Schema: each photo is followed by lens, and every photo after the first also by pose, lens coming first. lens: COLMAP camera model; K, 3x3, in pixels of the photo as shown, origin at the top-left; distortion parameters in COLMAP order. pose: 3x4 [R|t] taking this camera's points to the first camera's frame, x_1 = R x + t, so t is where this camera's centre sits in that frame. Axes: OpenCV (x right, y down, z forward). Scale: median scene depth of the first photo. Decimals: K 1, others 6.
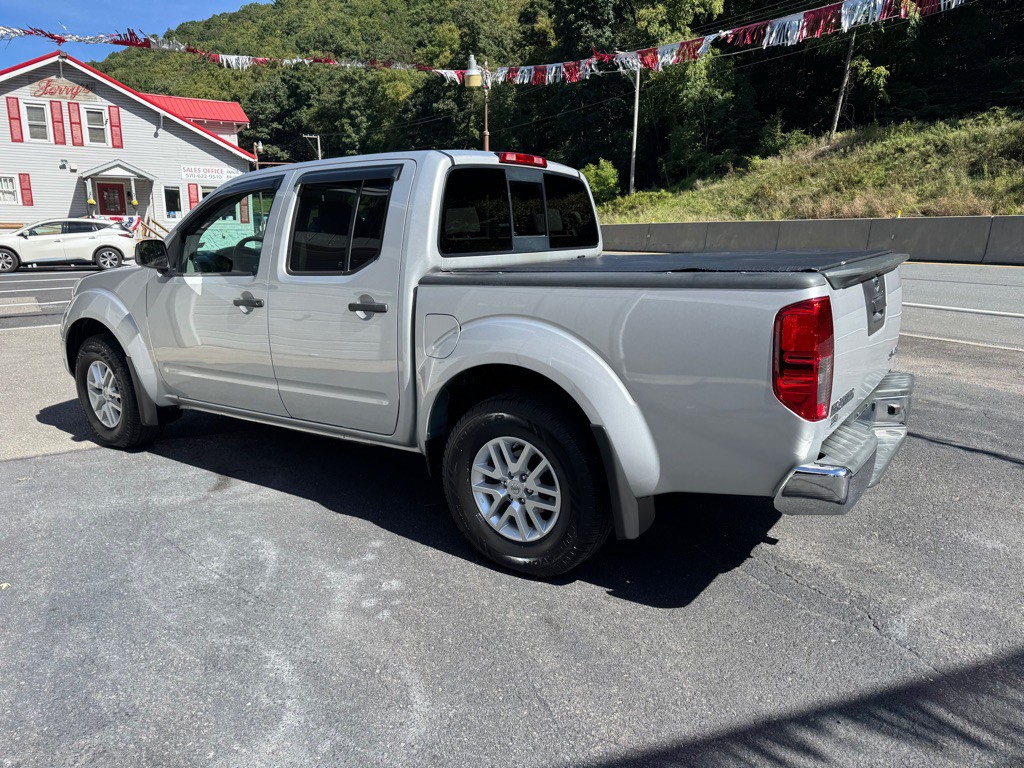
lens RADIAL K [[726.5, 0, 512.2], [0, 726.5, 383.3], [0, 0, 1]] dist [0.034786, -0.034495]
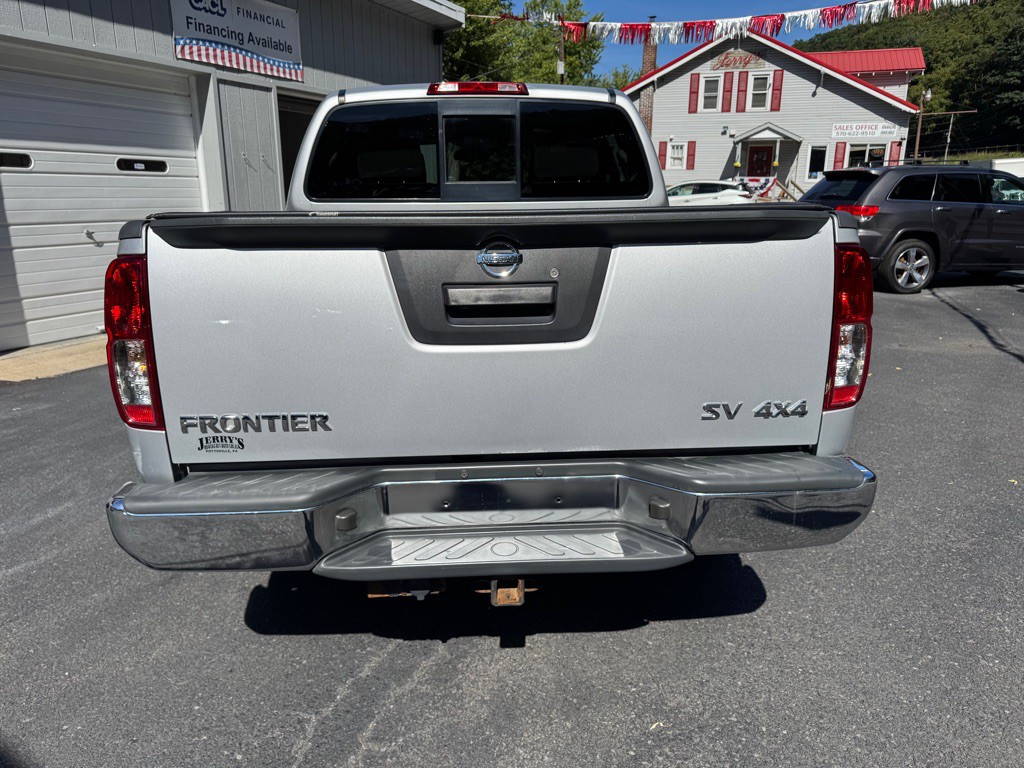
lens RADIAL K [[726.5, 0, 505.9], [0, 726.5, 384.7], [0, 0, 1]] dist [0.034786, -0.034495]
pose [[0.615470, 0.202265, -0.761764, 0.104843], [-0.163899, 0.978227, 0.127318, -0.012589], [0.770930, 0.046492, 0.635221, 0.073184]]
